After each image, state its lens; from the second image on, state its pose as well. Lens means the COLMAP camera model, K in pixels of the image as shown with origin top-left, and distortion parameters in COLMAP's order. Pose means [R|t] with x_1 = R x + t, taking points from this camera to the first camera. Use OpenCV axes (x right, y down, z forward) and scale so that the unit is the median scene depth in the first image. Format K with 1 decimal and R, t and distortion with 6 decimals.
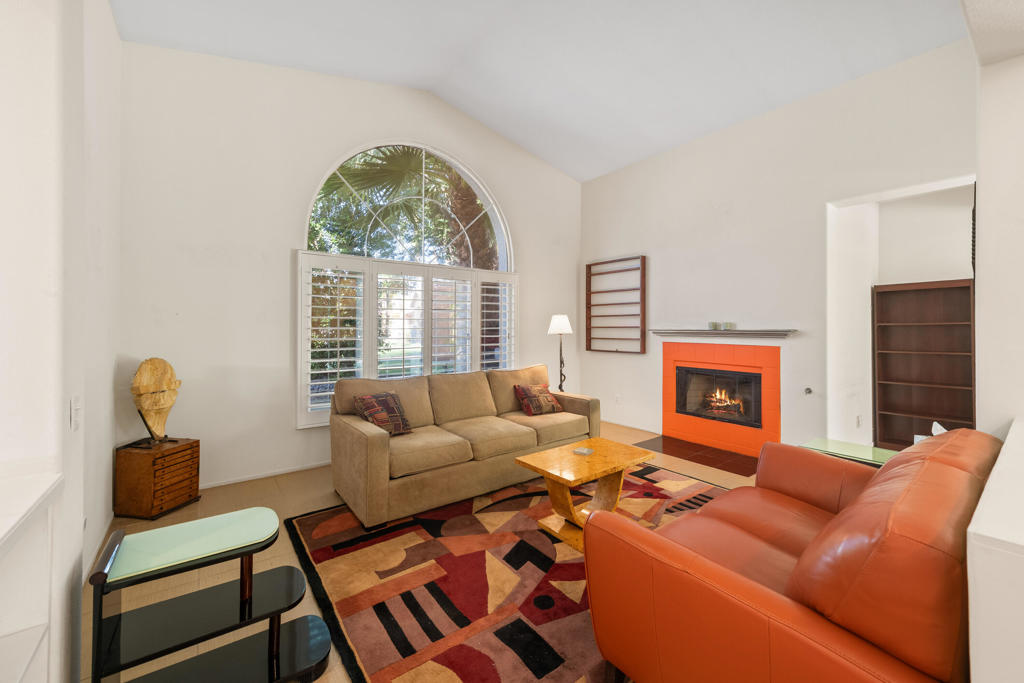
lens RADIAL K [[410.6, 0, 511.4], [0, 410.6, 331.2], [0, 0, 1]] dist [0.001647, -0.000048]
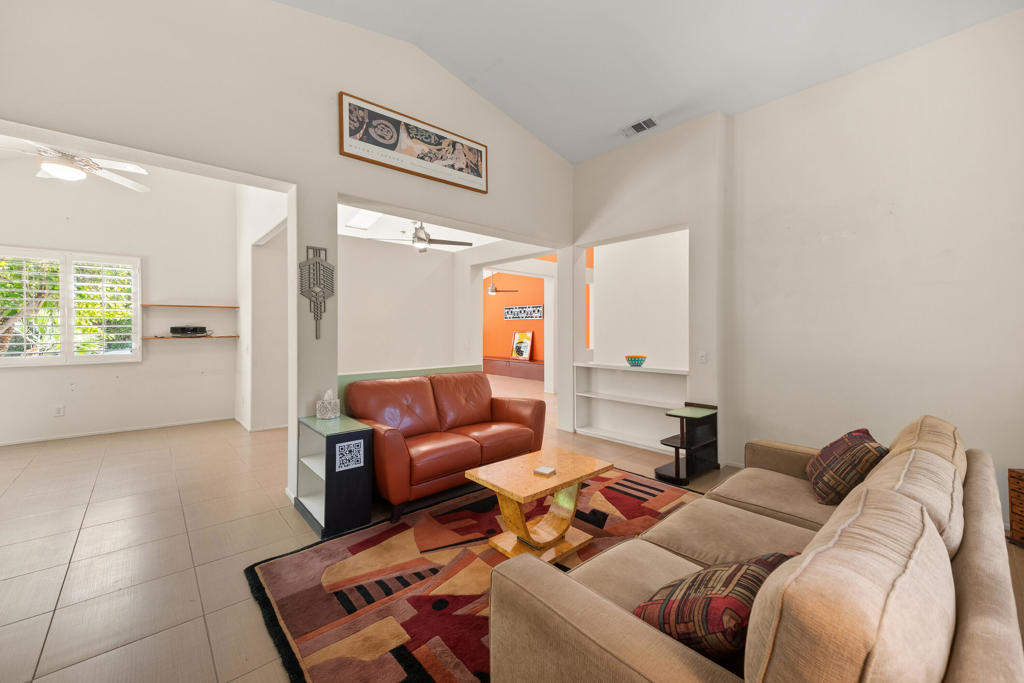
lens RADIAL K [[410.6, 0, 511.4], [0, 410.6, 331.2], [0, 0, 1]] dist [0.001647, -0.000048]
pose [[-0.995665, -0.002305, -0.092986, 0.195661], [-0.002982, 0.999970, 0.007150, -0.007577], [0.092967, 0.007396, -0.995642, 1.099228]]
